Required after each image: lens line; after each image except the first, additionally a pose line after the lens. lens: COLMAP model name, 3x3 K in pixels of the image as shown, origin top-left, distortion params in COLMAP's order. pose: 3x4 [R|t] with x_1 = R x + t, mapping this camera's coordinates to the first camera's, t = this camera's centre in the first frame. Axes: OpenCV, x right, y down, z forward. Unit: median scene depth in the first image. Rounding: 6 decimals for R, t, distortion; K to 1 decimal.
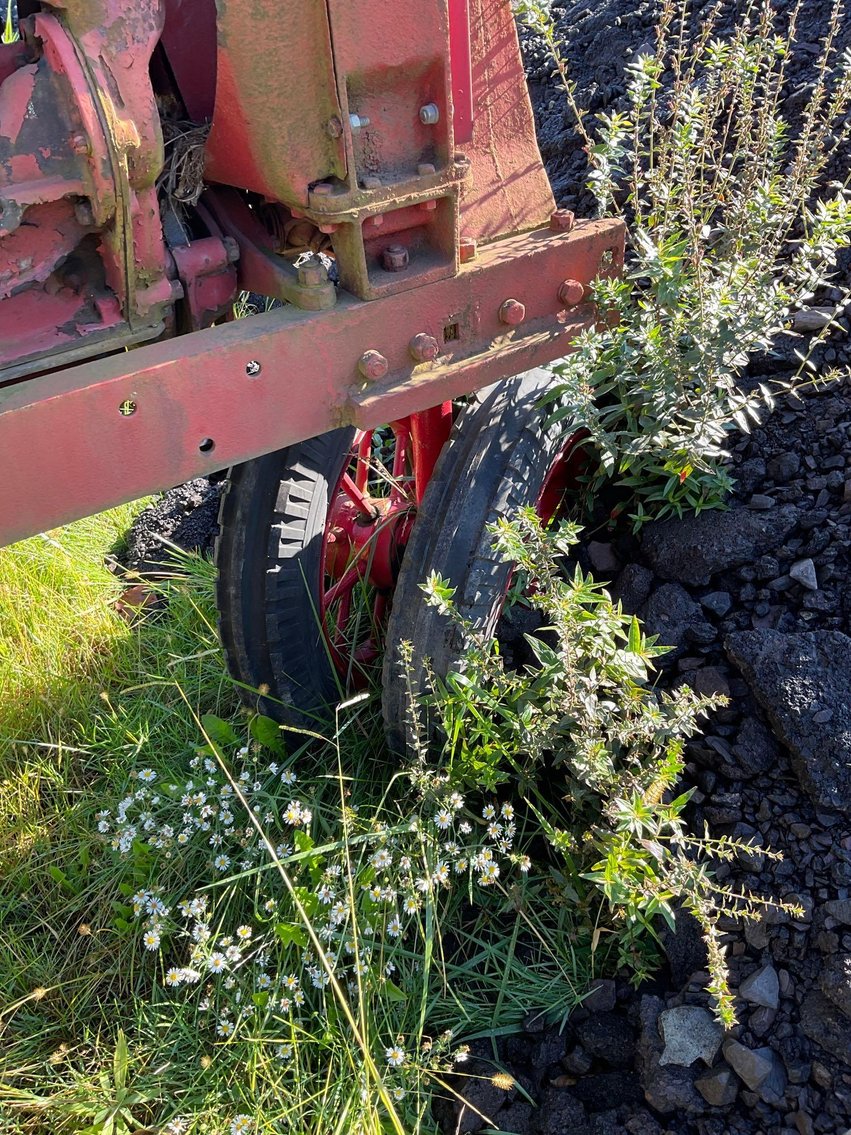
lens RADIAL K [[943.2, 0, 423.0], [0, 943.2, 548.3], [0, 0, 1]] dist [0.071042, -0.112562]
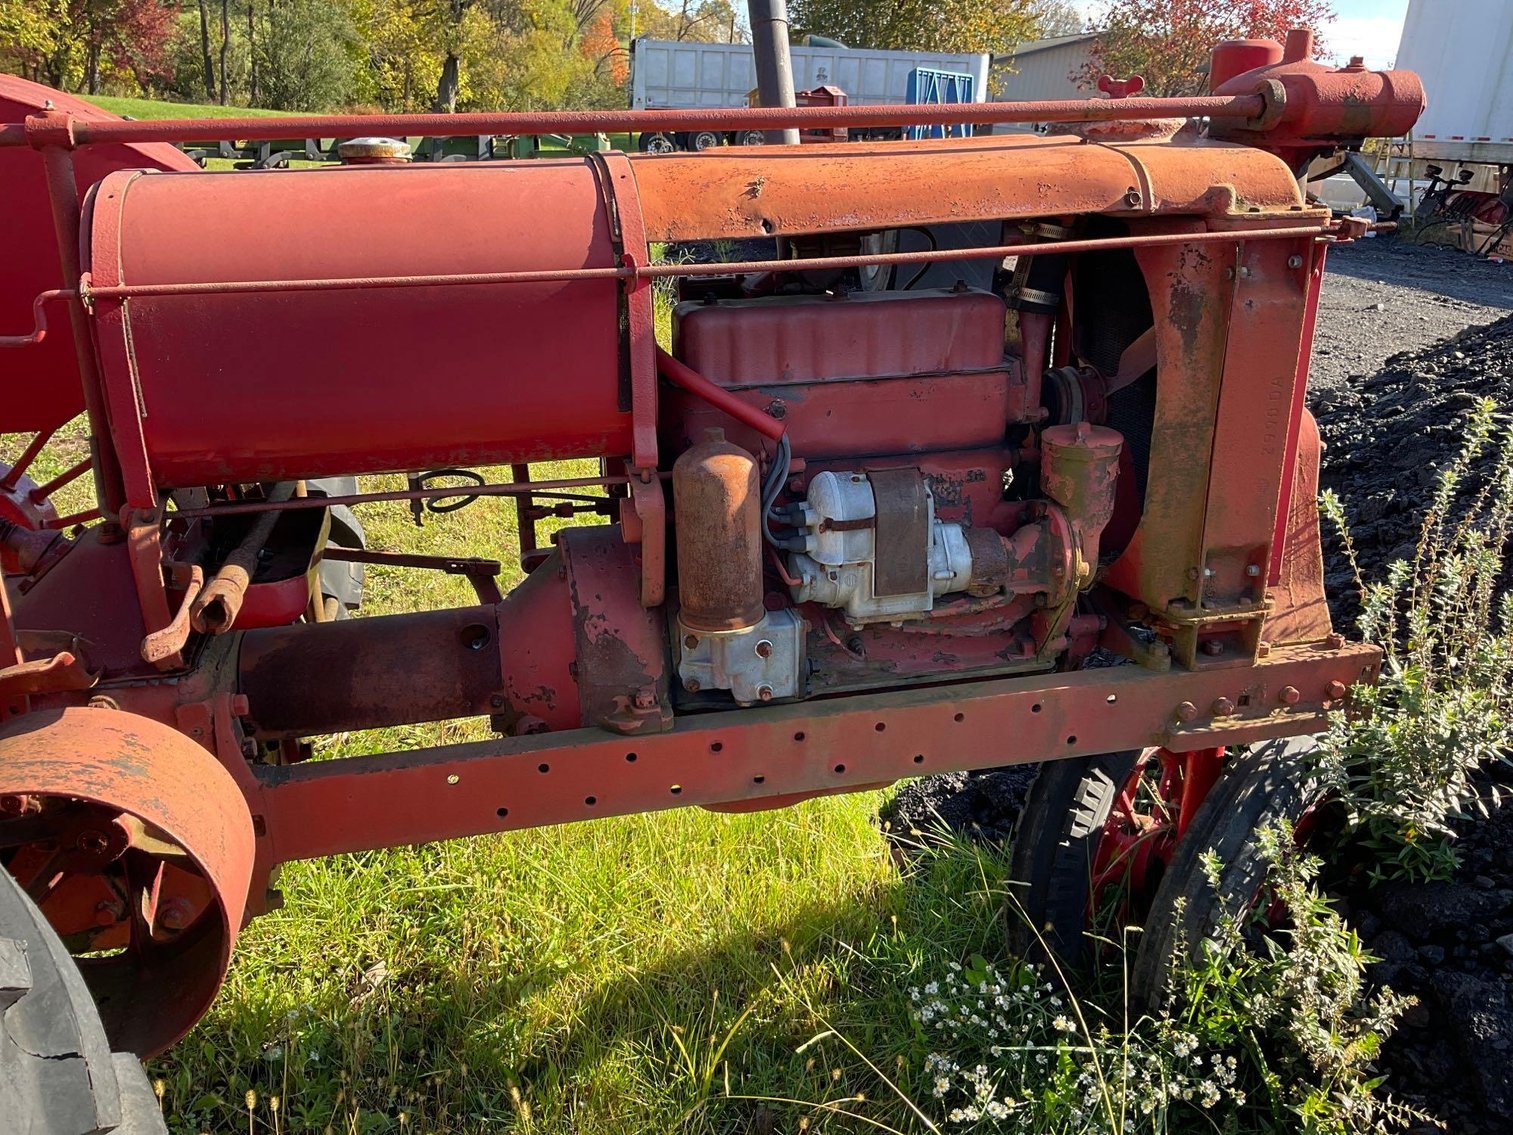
lens RADIAL K [[1244.7, 0, 747.7], [0, 1244.7, 567.2], [0, 0, 1]] dist [0.097382, -0.192576]
pose [[0.939170, 0.163848, -0.301851, -0.128285], [-0.238281, 0.943793, -0.229078, 0.195410], [0.247351, 0.287068, 0.925424, -0.991536]]
